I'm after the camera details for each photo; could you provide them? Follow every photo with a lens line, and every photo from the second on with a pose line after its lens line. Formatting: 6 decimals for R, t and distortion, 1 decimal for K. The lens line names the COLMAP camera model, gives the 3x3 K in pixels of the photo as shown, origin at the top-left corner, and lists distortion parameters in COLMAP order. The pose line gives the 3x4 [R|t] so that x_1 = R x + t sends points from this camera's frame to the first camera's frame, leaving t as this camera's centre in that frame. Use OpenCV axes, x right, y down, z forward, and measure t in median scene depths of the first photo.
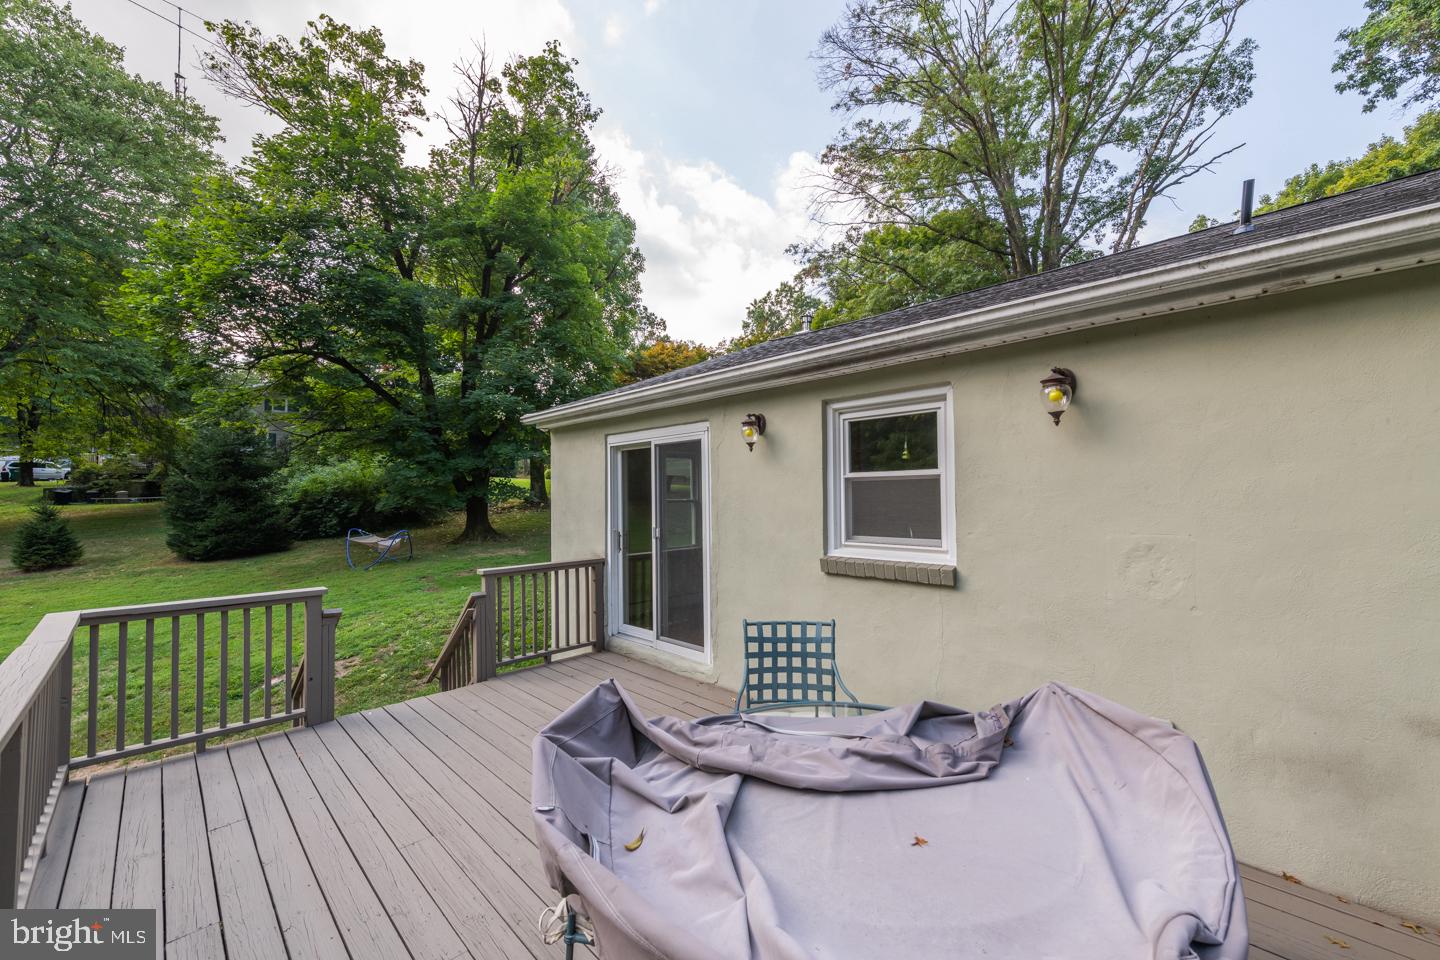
lens RADIAL K [[568.7, 0, 718.4], [0, 568.7, 484.8], [0, 0, 1]] dist [0.003330, -0.000291]
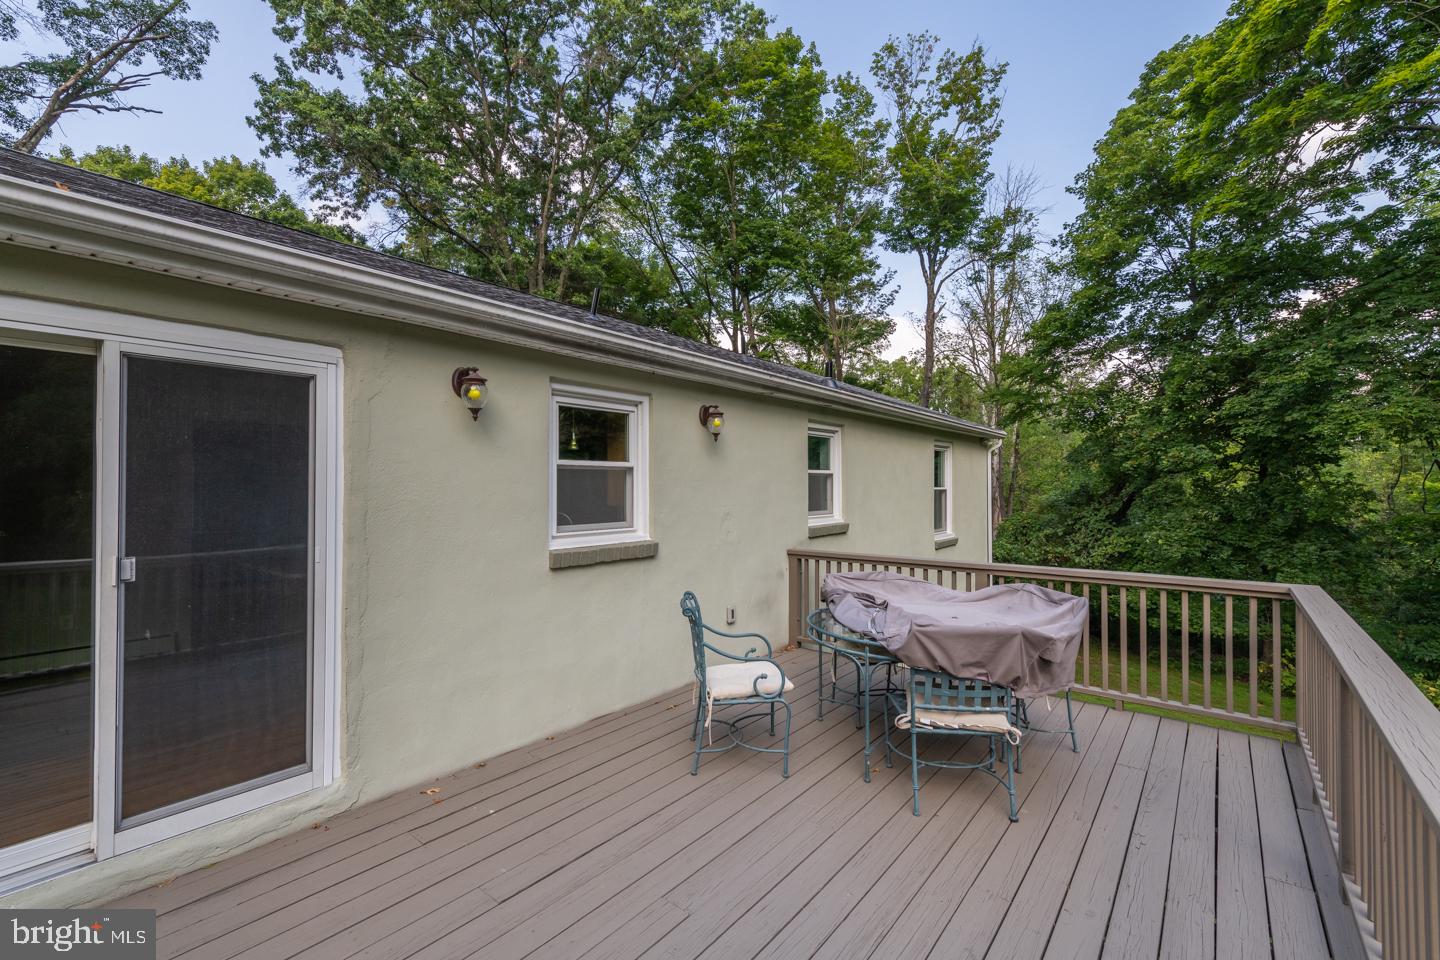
lens RADIAL K [[614.3, 0, 720.4], [0, 614.3, 484.3], [0, 0, 1]] dist [0.000370, -0.000199]
pose [[-0.127080, 0.008956, 0.991852, -0.202071], [-0.021452, 0.999701, -0.011775, 0.006403], [-0.991660, -0.022773, -0.126850, 0.215094]]
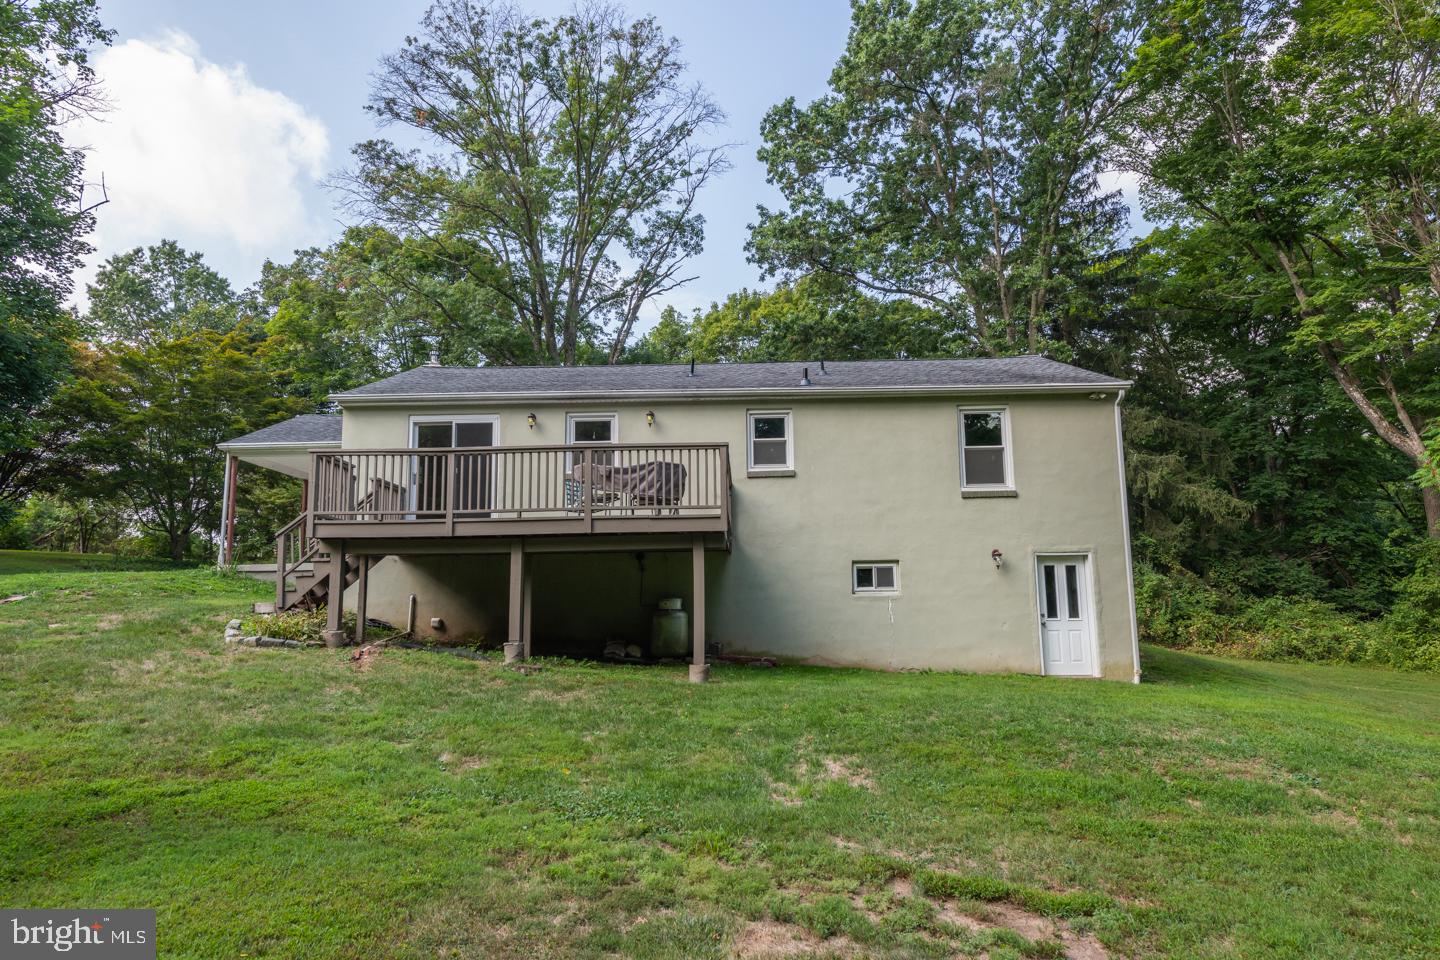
lens RADIAL K [[988.5, 0, 721.2], [0, 988.5, 481.7], [0, 0, 1]] dist [0.025580, -0.012491]
pose [[0.720711, 0.105021, 0.685235, -0.567768], [-0.011248, 0.990099, -0.139916, 0.189411], [-0.693145, 0.093132, 0.714757, -0.637149]]
